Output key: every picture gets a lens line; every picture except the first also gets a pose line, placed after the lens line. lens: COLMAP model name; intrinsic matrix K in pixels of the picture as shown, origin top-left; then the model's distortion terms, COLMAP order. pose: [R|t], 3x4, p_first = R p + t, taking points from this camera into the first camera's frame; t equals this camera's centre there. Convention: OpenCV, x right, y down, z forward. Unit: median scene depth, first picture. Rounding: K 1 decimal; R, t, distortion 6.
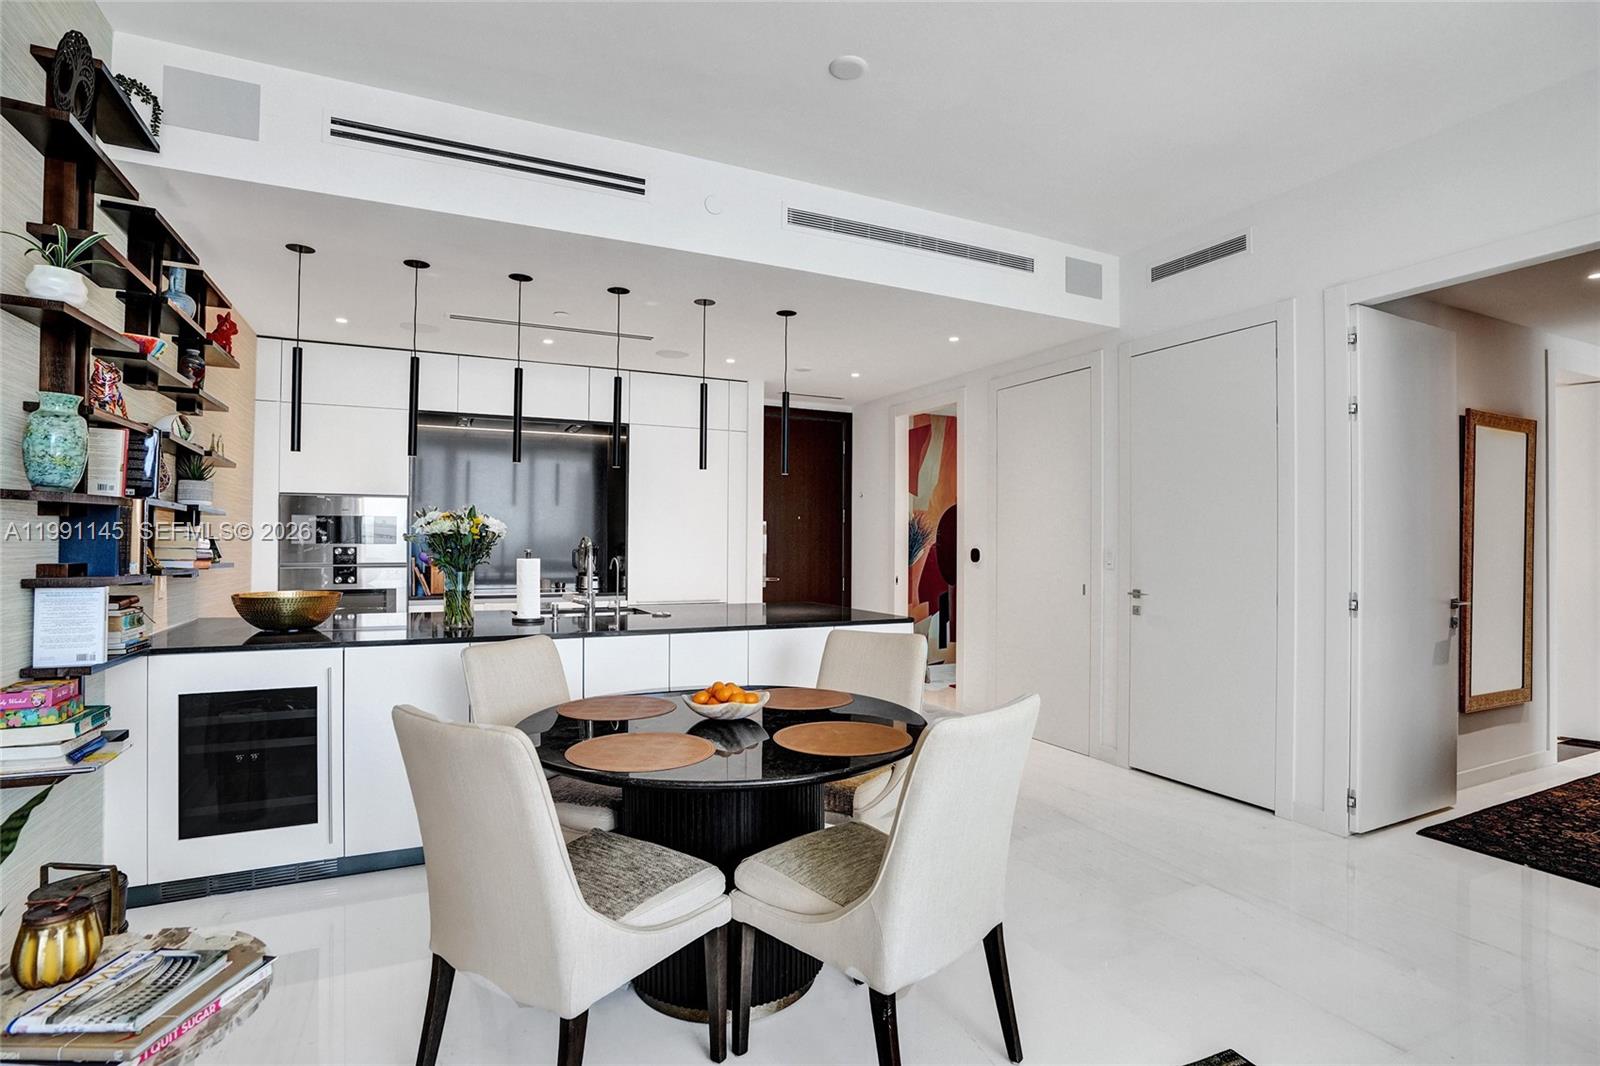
lens RADIAL K [[799.5, 0, 811.1], [0, 799.5, 533.4], [0, 0, 1]] dist [-0.070976, 0.031916]
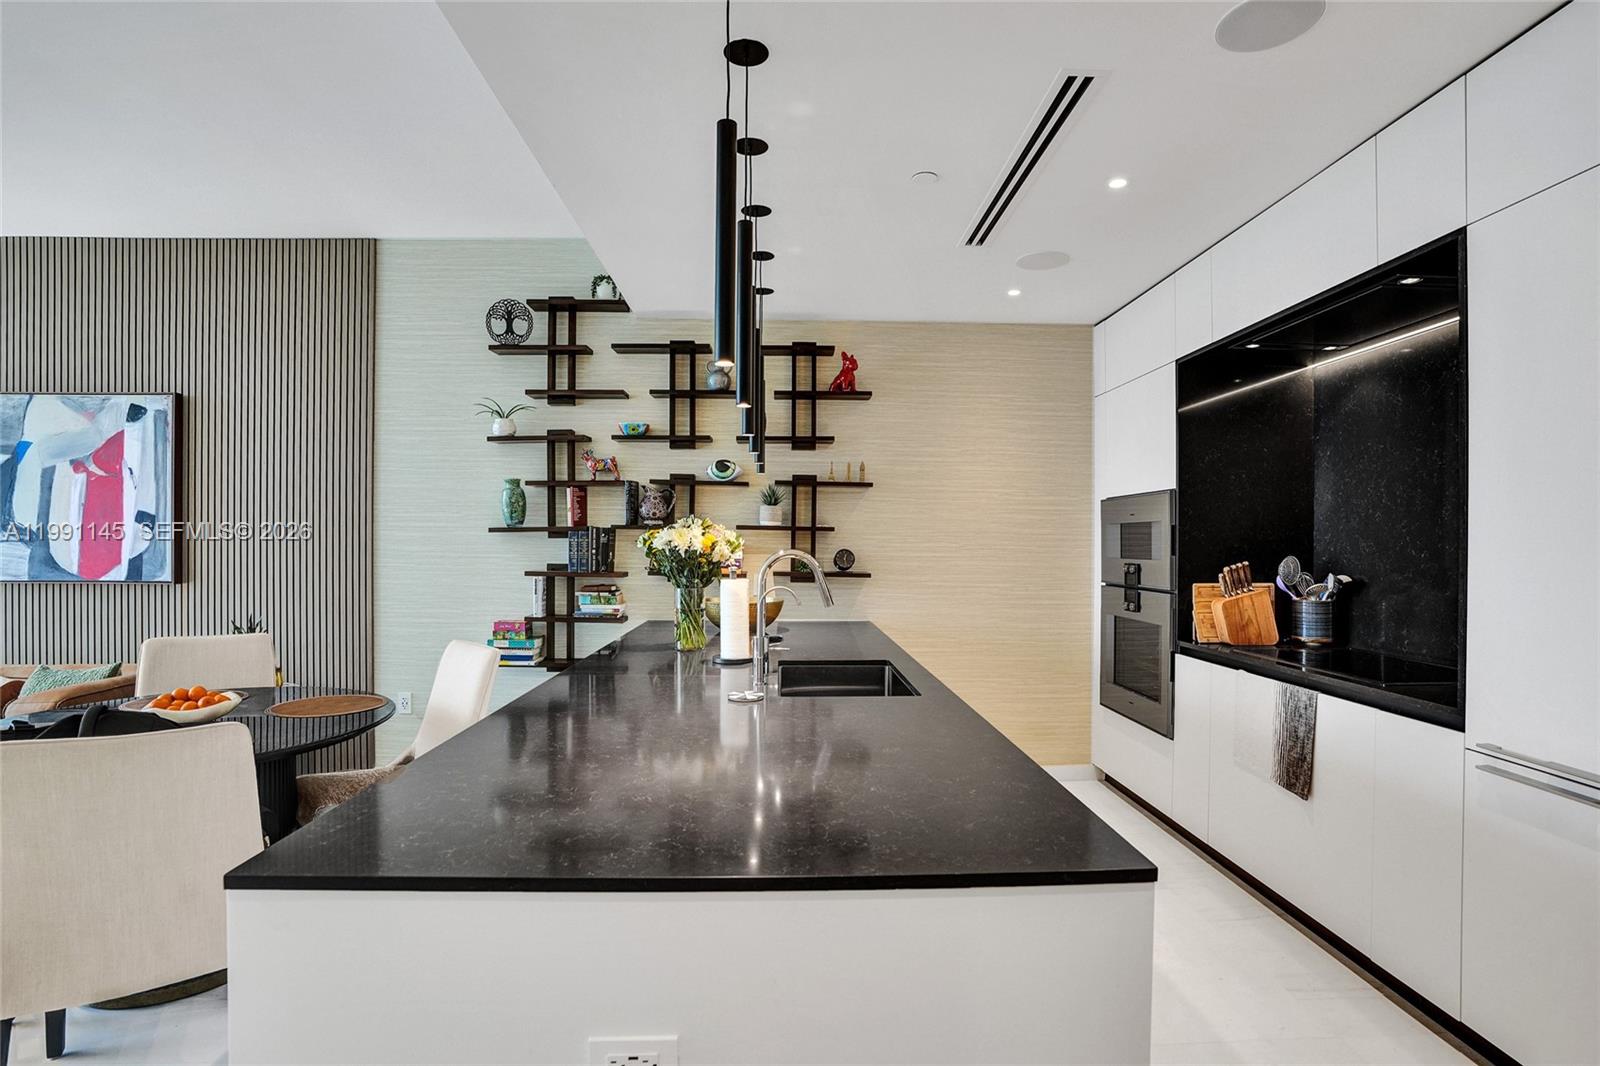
lens RADIAL K [[773.2, 0, 801.7], [0, 773.2, 548.2], [0, 0, 1]] dist [-0.067436, 0.026383]
pose [[-0.415643, -0.005184, -0.909513, 0.255124], [0.002122, 0.999976, -0.006669, 0.007783], [0.909525, -0.004702, -0.415622, 1.208678]]
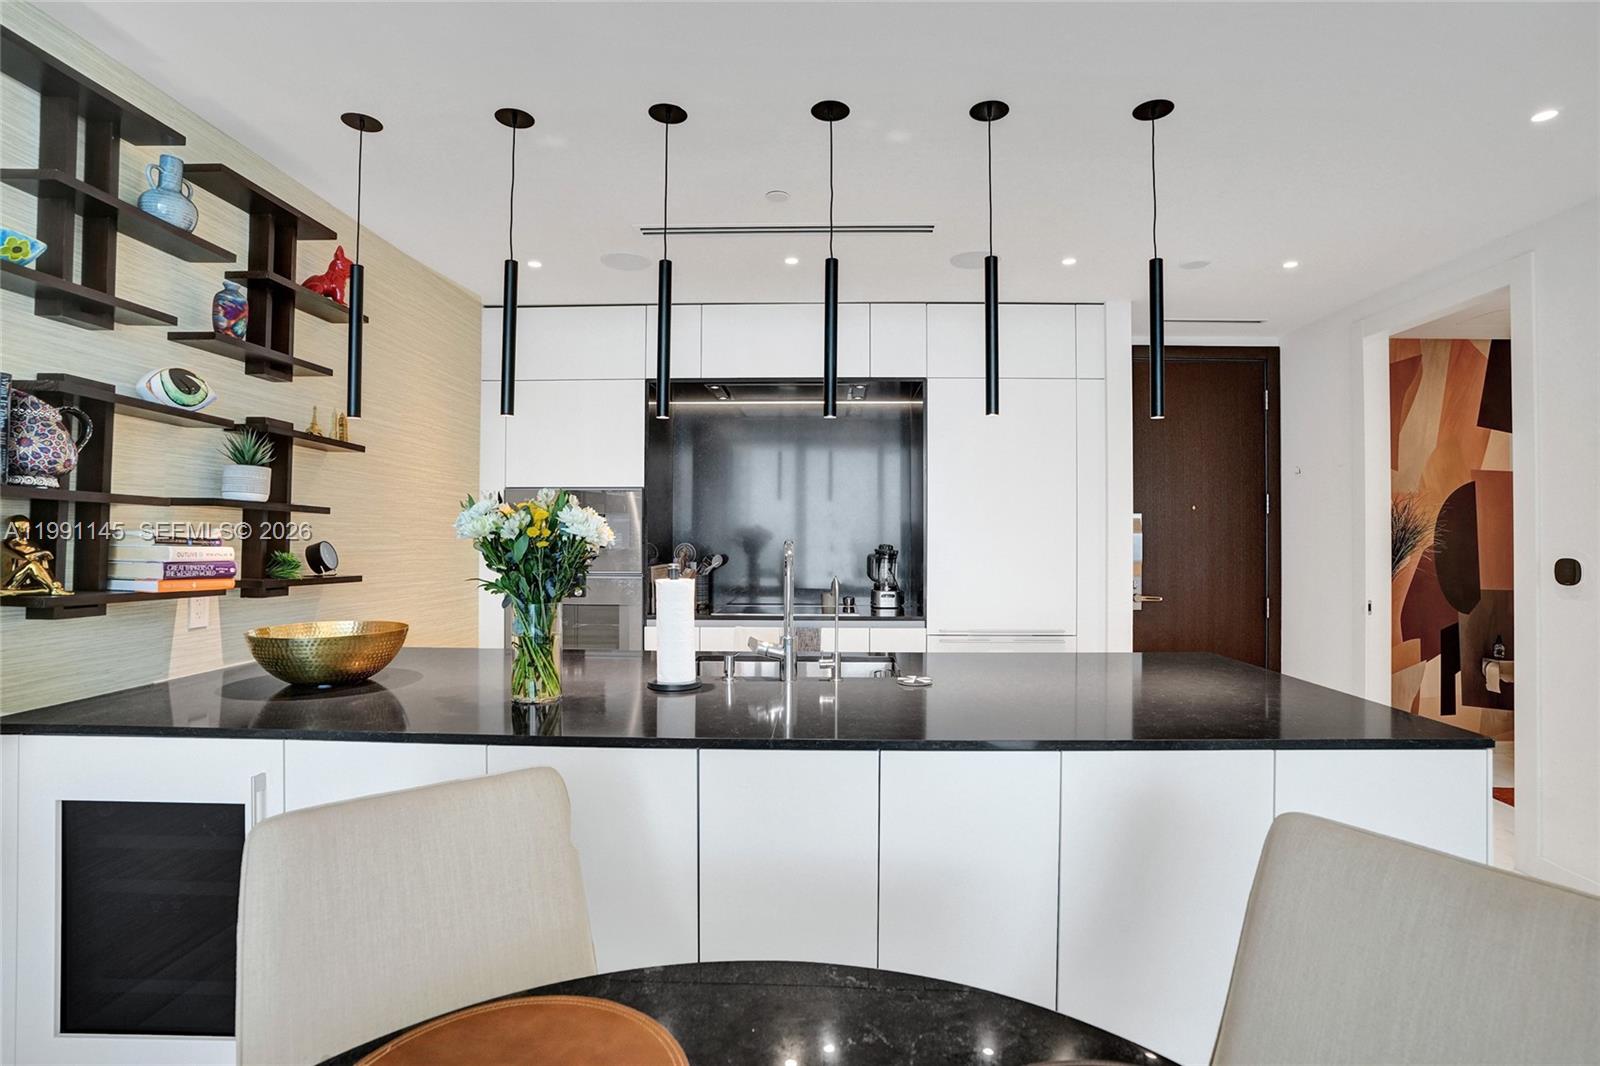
lens RADIAL K [[776.8, 0, 809.9], [0, 776.8, 526.3], [0, 0, 1]] dist [-0.068028, 0.027534]
pose [[0.884877, -0.009508, -0.465727, -0.002026], [0.006651, 0.999948, -0.007778, -0.001845], [0.465777, 0.003785, 0.884894, 0.478763]]
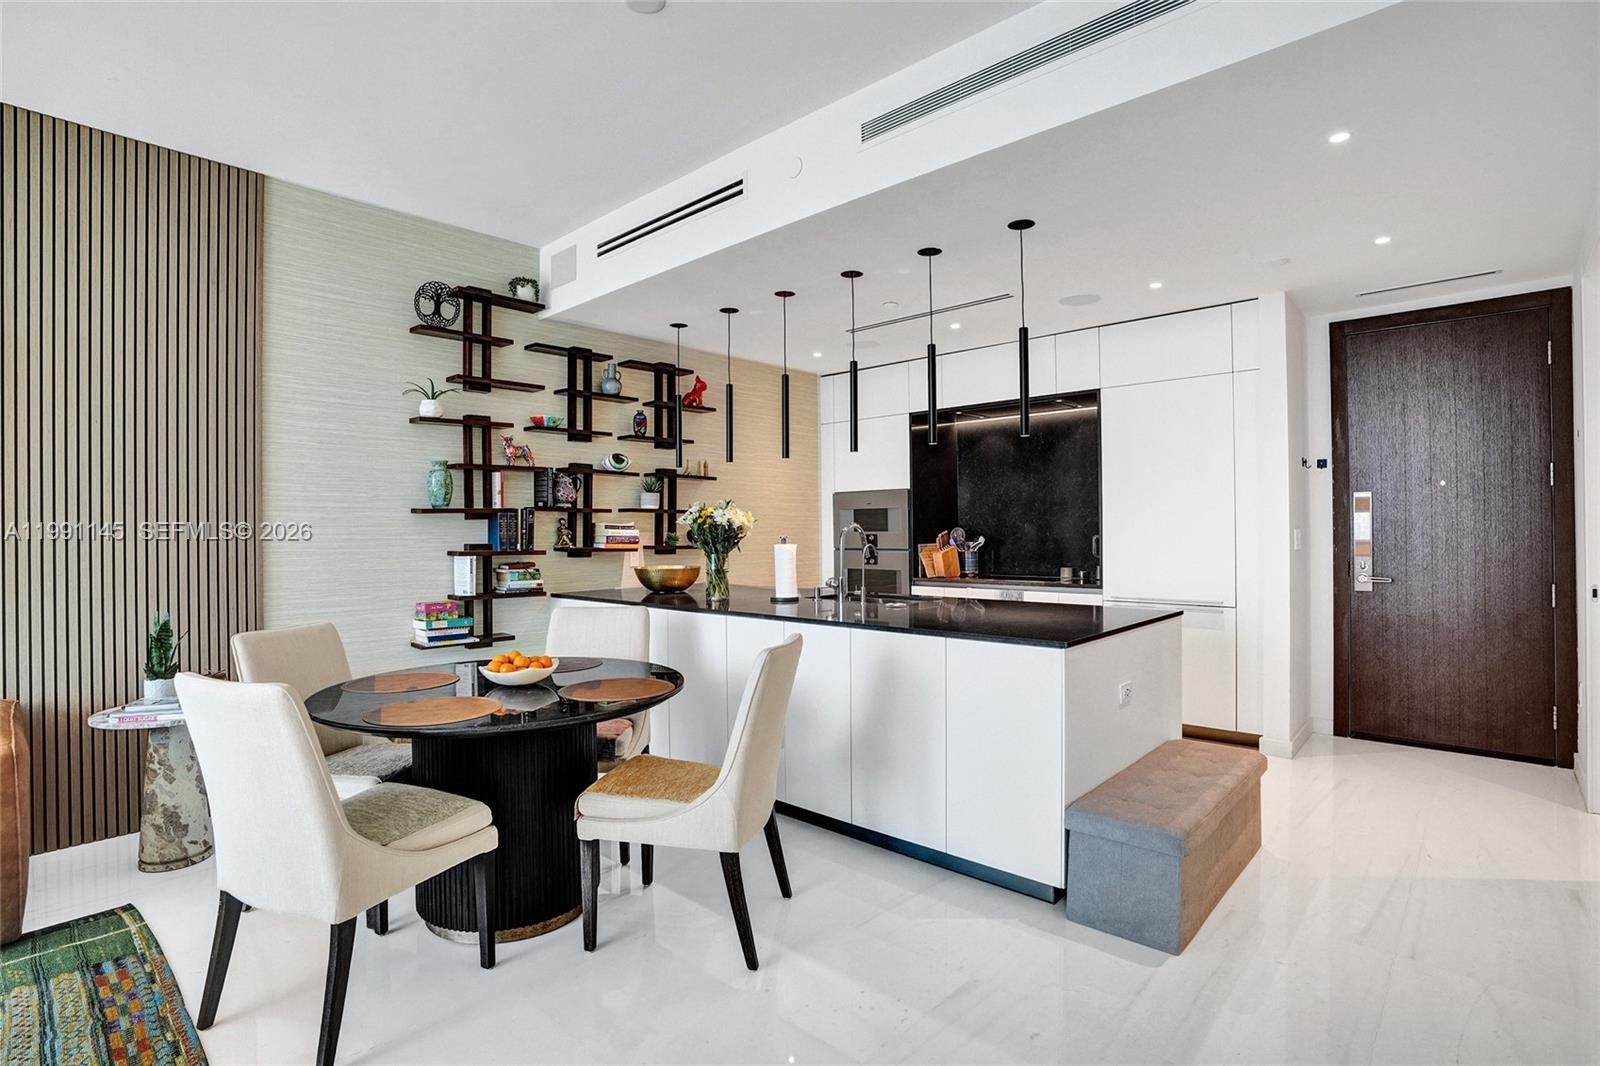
lens RADIAL K [[783.0, 0, 806.0], [0, 783.0, 525.8], [0, 0, 1]] dist [-0.068289, 0.025331]
pose [[0.354669, -0.012893, -0.934903, 0.606872], [0.020500, 0.999772, -0.006010, 0.011477], [0.934767, -0.017034, 0.354853, 0.564477]]
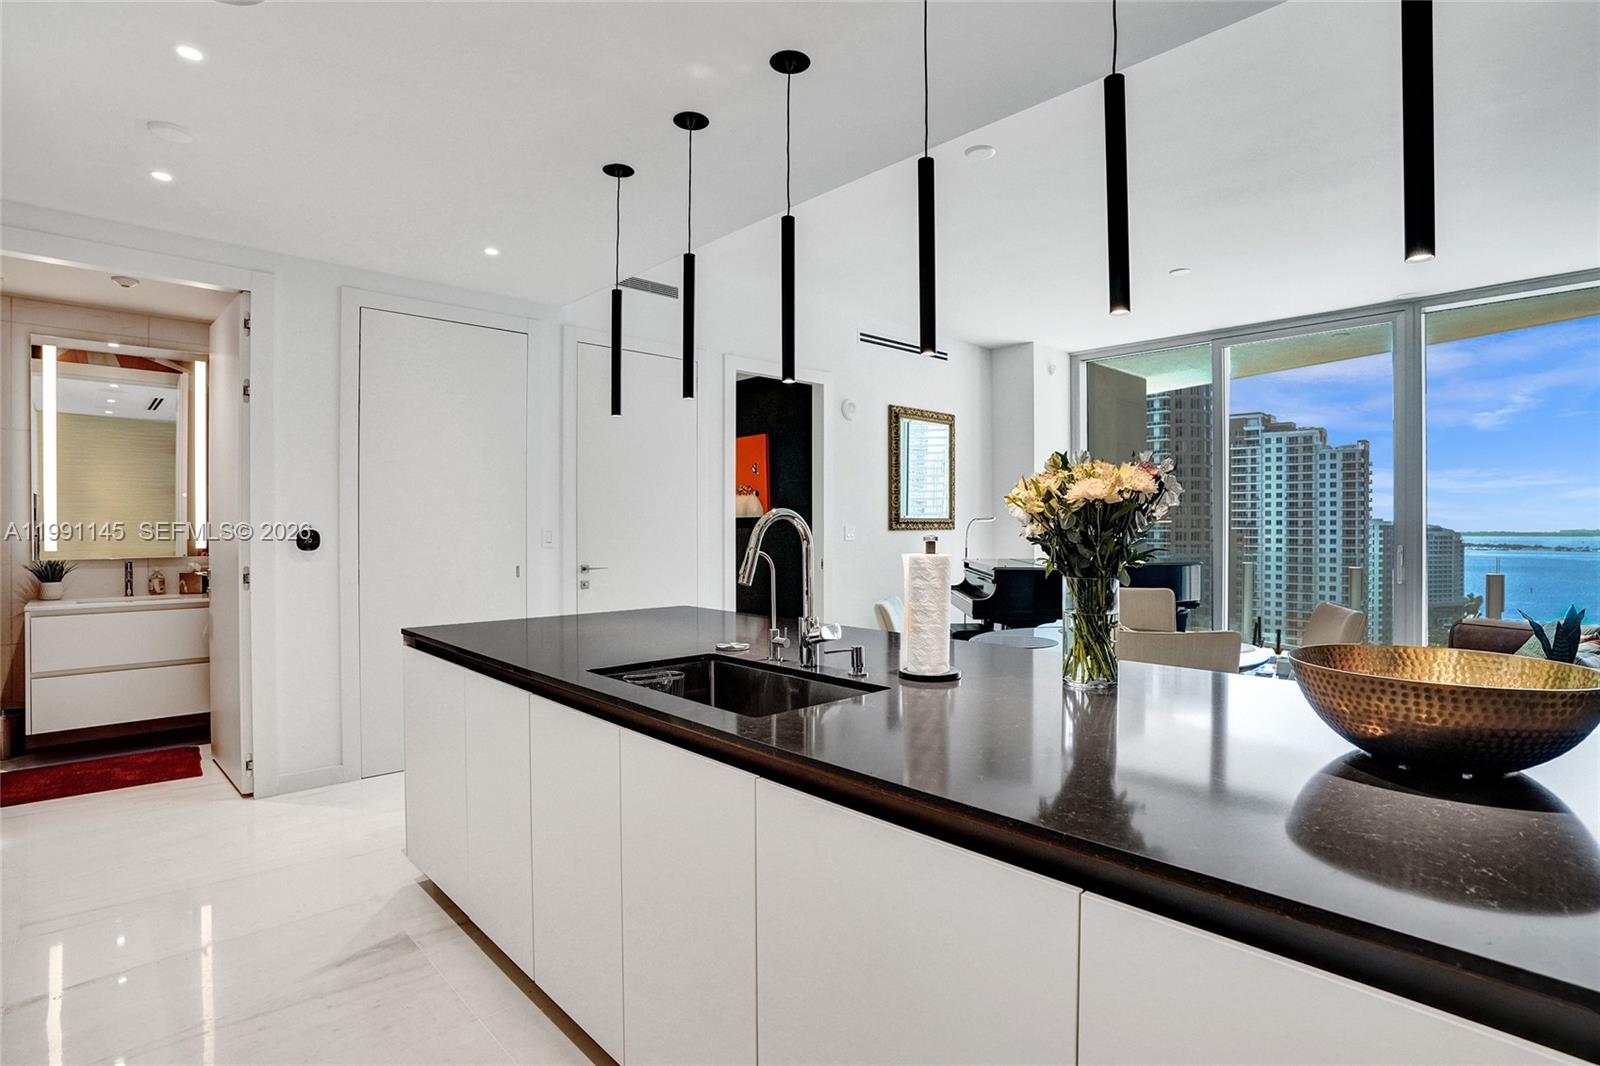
lens RADIAL K [[793.7, 0, 808.2], [0, 793.7, 529.4], [0, 0, 1]] dist [-0.070995, 0.029873]
pose [[-0.297541, -0.011260, 0.954643, -0.726568], [-0.010925, 0.999905, 0.008389, 0.011948], [-0.954647, -0.007933, -0.297635, 1.089186]]
